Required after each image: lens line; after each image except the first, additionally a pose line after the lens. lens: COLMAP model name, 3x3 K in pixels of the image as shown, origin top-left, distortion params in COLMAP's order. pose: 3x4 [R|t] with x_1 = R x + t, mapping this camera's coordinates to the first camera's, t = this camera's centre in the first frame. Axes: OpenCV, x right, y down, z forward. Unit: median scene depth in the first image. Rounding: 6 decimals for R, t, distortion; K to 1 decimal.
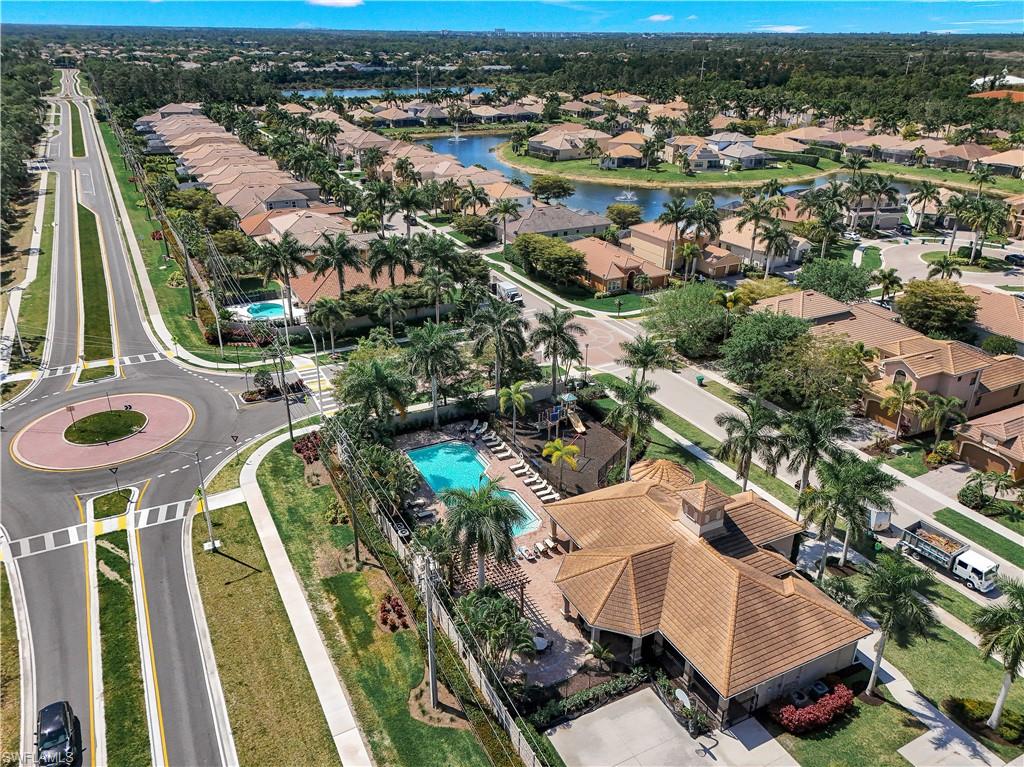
lens RADIAL K [[757.6, 0, 512.0], [0, 757.6, 383.5], [0, 0, 1]] dist [0.073719, -0.078302]
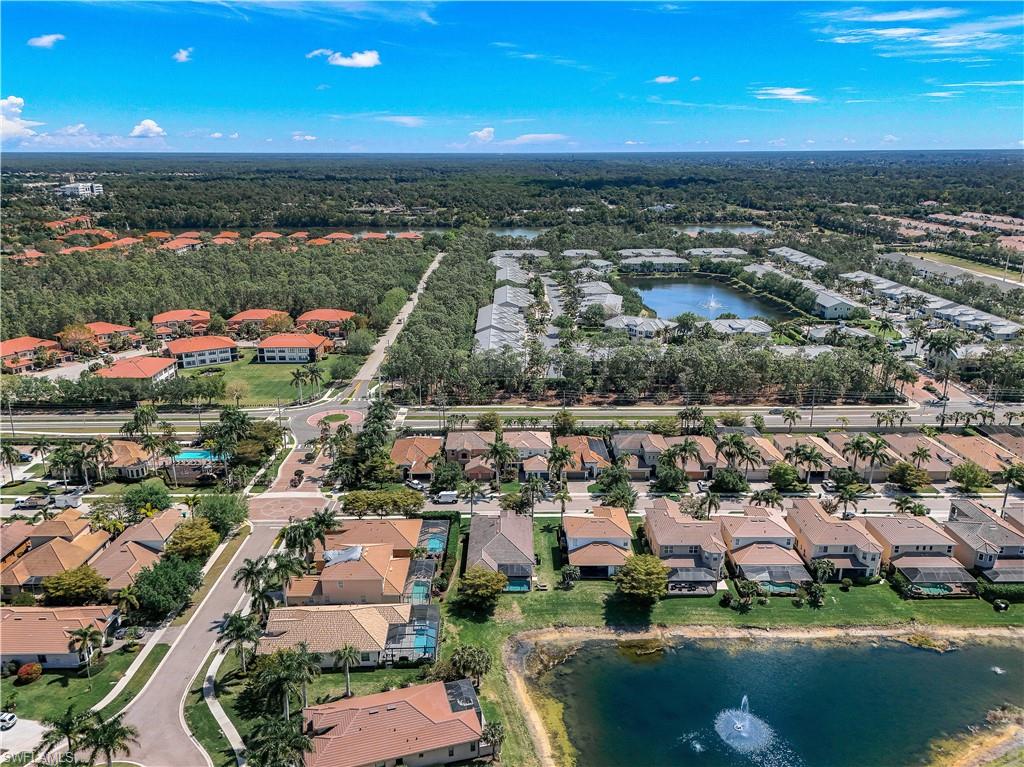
lens RADIAL K [[757.6, 0, 512.0], [0, 757.6, 383.5], [0, 0, 1]] dist [0.073719, -0.078302]
pose [[-0.456355, 0.256200, -0.852116, 1.871230], [-0.374870, 0.813157, 0.445250, -1.867332], [0.806977, 0.522625, -0.275047, 2.676496]]
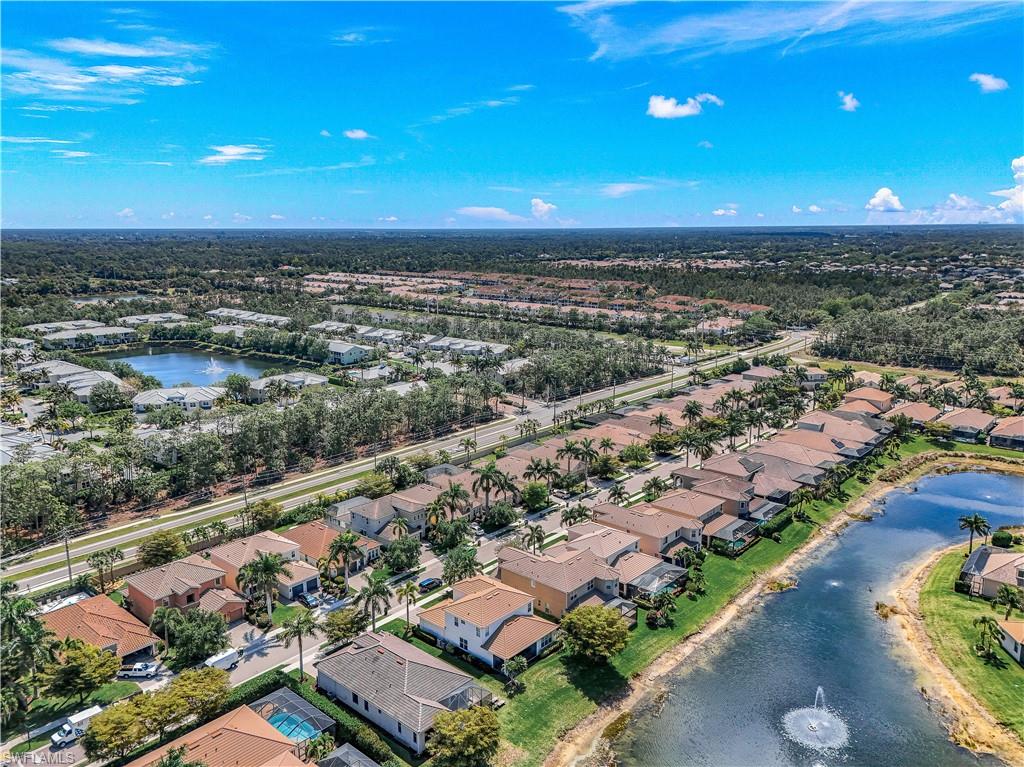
lens RADIAL K [[757.6, 0, 512.0], [0, 757.6, 383.5], [0, 0, 1]] dist [0.073719, -0.078302]
pose [[0.356676, 0.183038, -0.916122, 1.515543], [-0.387589, 0.921236, 0.033159, -1.182286], [0.850033, 0.343252, 0.399526, 1.653108]]
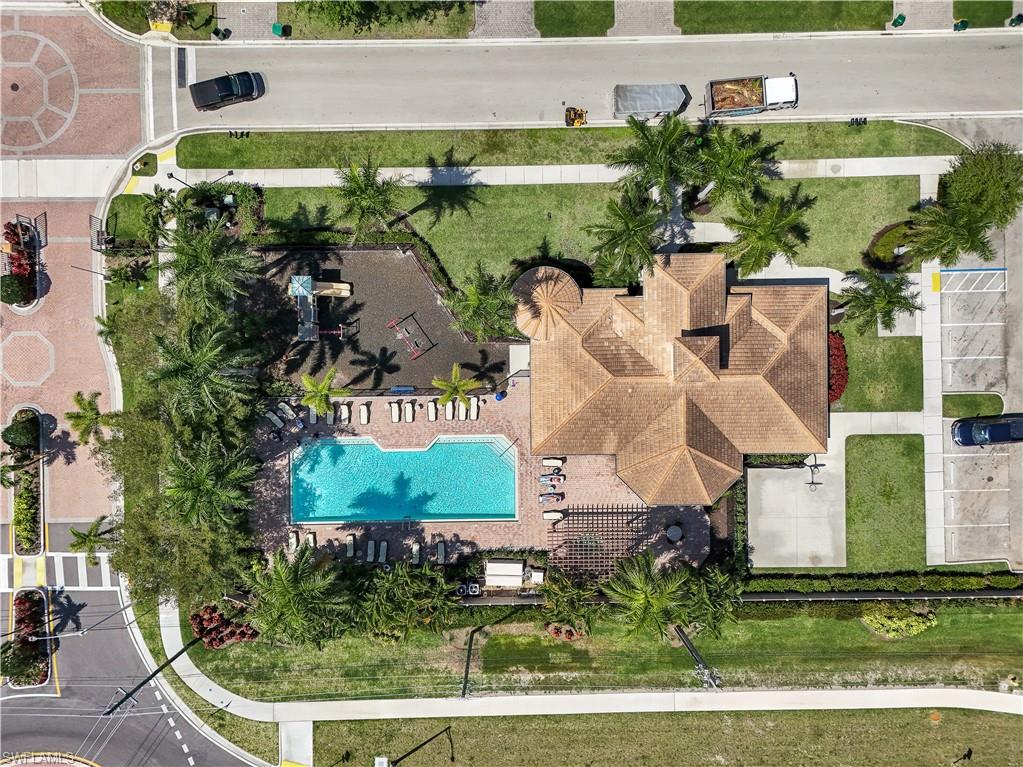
lens RADIAL K [[756.9, 0, 511.5], [0, 756.9, 383.5], [0, 0, 1]] dist [0.073719, -0.078302]
pose [[0.446671, -0.894665, -0.007721, 0.102107], [0.368185, 0.175942, 0.912954, -0.627564], [-0.815429, -0.410633, 0.407990, 0.622708]]
